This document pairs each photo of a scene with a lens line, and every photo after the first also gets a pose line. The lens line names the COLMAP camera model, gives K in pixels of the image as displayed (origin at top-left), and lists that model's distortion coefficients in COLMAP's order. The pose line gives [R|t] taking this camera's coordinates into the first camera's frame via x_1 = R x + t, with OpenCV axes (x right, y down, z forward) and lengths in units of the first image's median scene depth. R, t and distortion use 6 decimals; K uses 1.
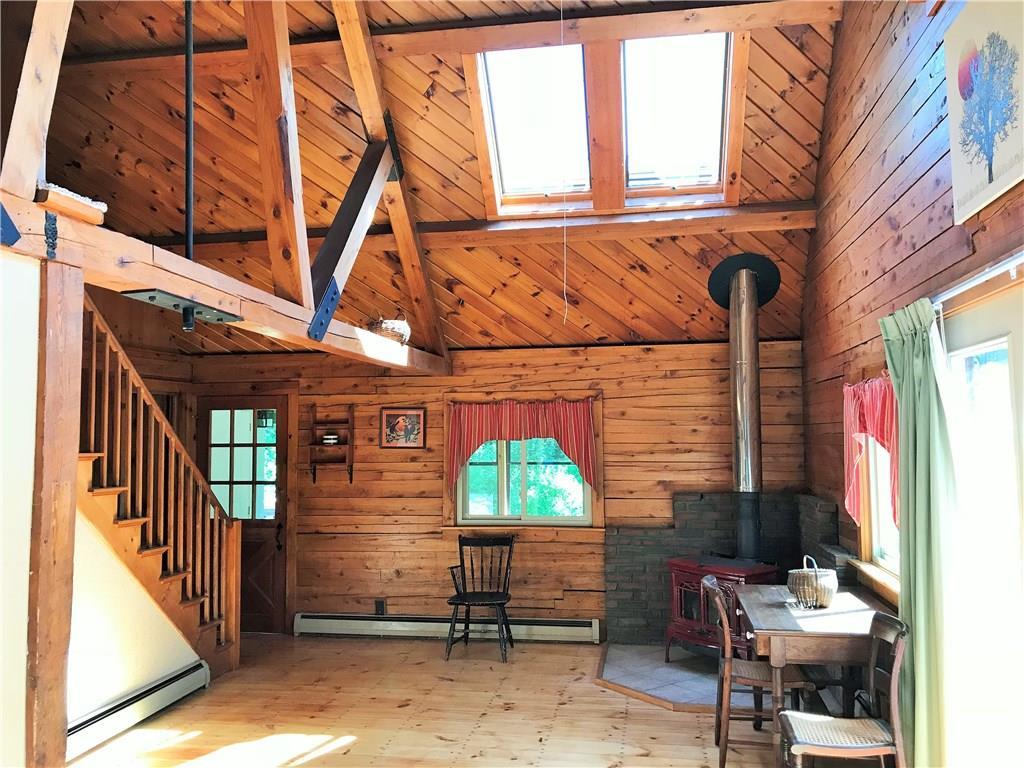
lens RADIAL K [[843.9, 0, 512.0], [0, 843.9, 384.0], [0, 0, 1]] dist [0.030479, -0.004011]
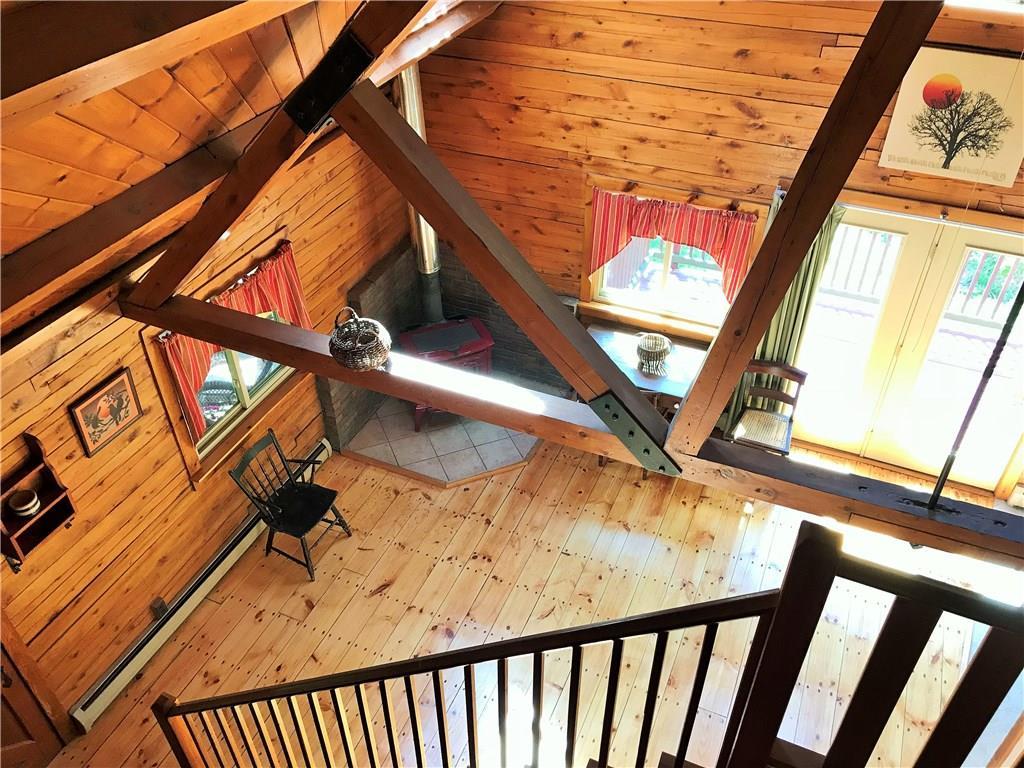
lens RADIAL K [[843.9, 0, 512.0], [0, 843.9, 384.0], [0, 0, 1]] dist [0.030479, -0.004011]
pose [[0.250730, -0.601635, 0.758400, -0.532125], [-0.049677, 0.774396, 0.630748, -0.388333], [-0.966782, -0.195822, 0.164277, 0.605180]]
